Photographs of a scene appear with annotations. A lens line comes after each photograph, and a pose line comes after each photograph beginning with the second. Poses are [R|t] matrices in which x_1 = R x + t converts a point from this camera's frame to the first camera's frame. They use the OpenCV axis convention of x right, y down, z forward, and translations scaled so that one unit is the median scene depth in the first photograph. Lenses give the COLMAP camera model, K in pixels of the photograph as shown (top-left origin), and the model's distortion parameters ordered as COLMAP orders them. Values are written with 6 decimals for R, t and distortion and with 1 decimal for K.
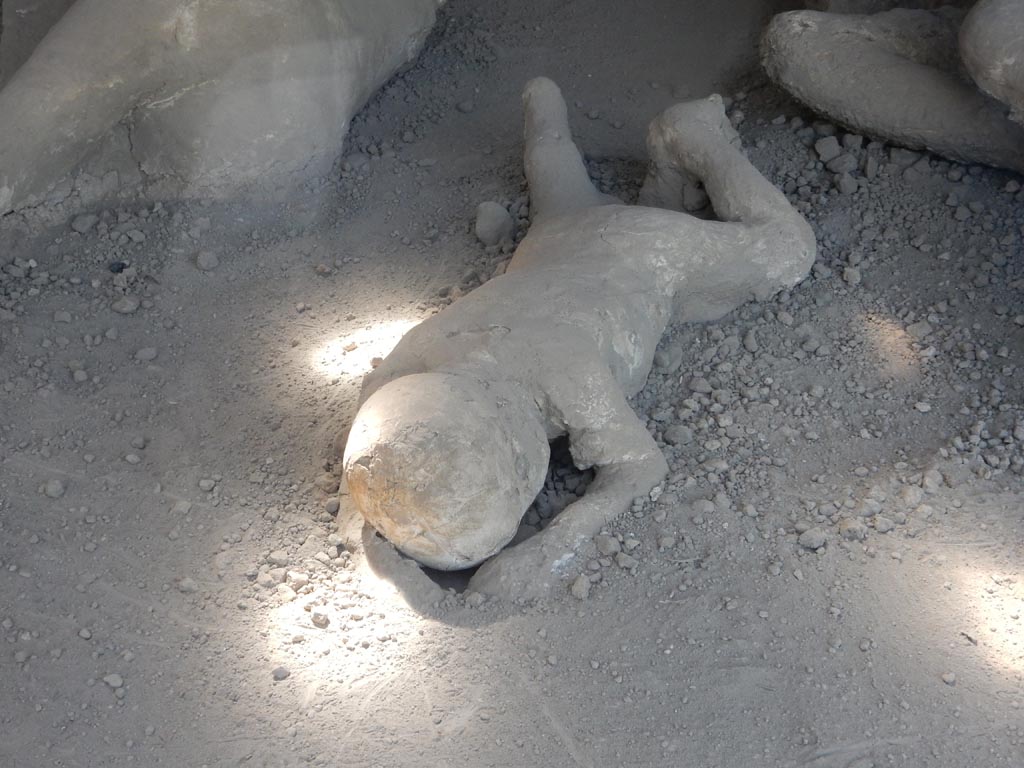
lens RADIAL K [[1516.0, 0, 511.3], [0, 1516.0, 384.4], [0, 0, 1]] dist [0.003132, 0.000000]
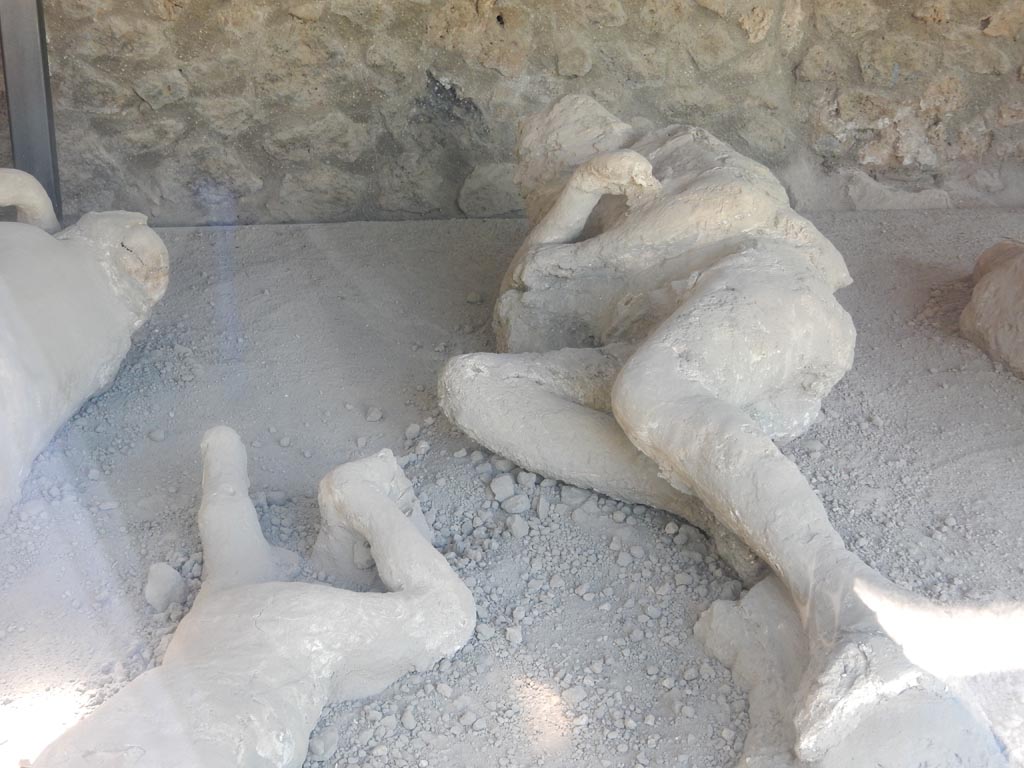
lens RADIAL K [[1516.0, 0, 512.0], [0, 1516.0, 383.8], [0, 0, 1]] dist [0.003132, 0.000000]
pose [[0.988987, -0.014929, 0.147250, 0.070138], [0.033824, 0.991369, -0.126664, -0.104587], [-0.144088, 0.130250, 0.980955, -0.030605]]
